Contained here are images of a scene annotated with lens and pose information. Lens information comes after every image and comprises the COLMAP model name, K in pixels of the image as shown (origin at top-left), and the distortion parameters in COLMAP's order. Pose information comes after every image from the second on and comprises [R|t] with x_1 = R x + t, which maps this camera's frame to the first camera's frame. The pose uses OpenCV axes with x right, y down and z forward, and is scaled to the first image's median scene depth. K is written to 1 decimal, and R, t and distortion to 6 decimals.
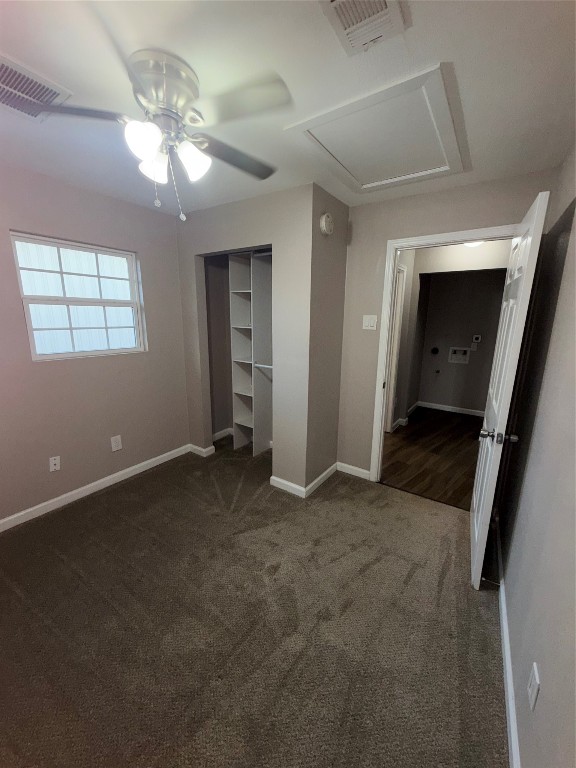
lens RADIAL K [[306.5, 0, 288.0], [0, 306.5, 384.0], [0, 0, 1]] dist [-0.000109, -0.000371]
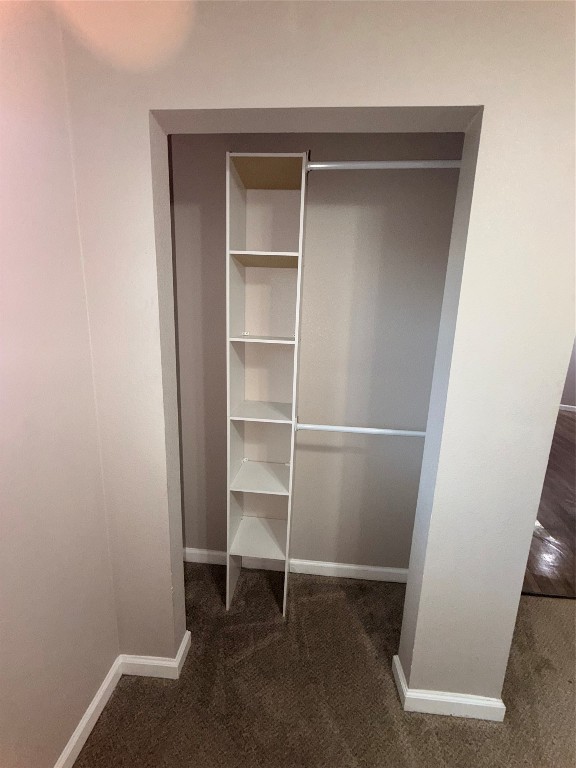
lens RADIAL K [[306.5, 0, 288.0], [0, 306.5, 384.0], [0, 0, 1]] dist [-0.000109, -0.000371]
pose [[0.862149, -0.078334, 0.500562, -0.334659], [0.087151, 0.996178, 0.005789, -0.125849], [-0.499102, 0.038634, 0.865681, 0.619231]]
